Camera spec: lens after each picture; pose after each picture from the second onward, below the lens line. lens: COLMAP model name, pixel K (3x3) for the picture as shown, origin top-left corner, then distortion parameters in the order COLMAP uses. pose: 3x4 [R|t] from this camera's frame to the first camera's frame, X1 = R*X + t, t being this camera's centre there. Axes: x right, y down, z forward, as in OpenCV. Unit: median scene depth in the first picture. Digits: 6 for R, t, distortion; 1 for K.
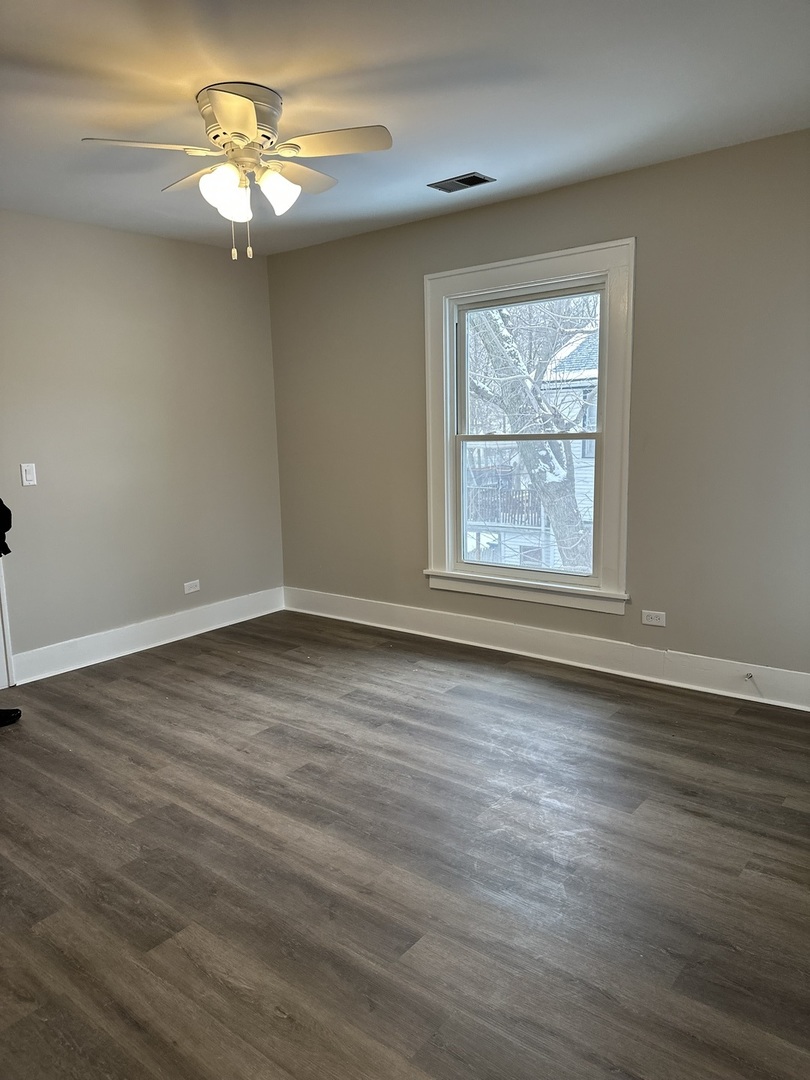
lens RADIAL K [[696.0, 0, 405.0], [0, 696.0, 540.0], [0, 0, 1]] dist [0.003050, -0.000957]
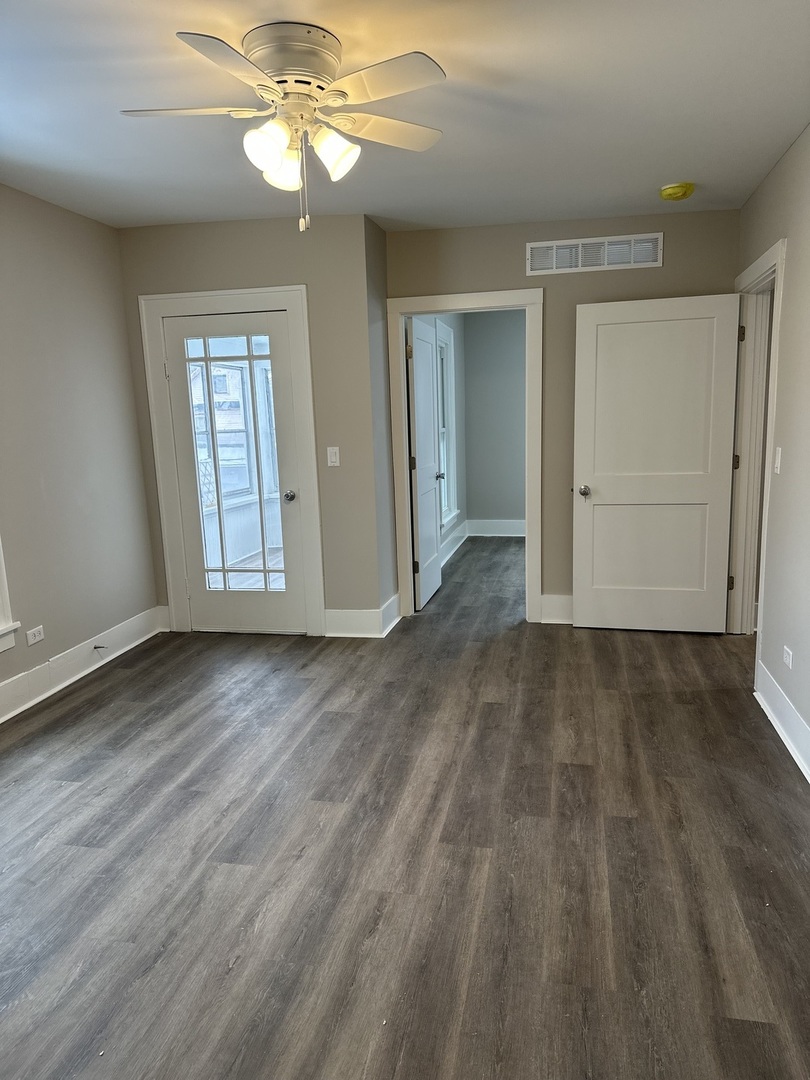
lens RADIAL K [[749.4, 0, 405.0], [0, 749.4, 540.0], [0, 0, 1]] dist [0.030563, -0.006564]
pose [[-0.409090, -0.118403, 0.904780, -1.050951], [0.210687, 0.952497, 0.219908, -0.182148], [-0.887838, 0.280588, -0.364711, 1.197592]]
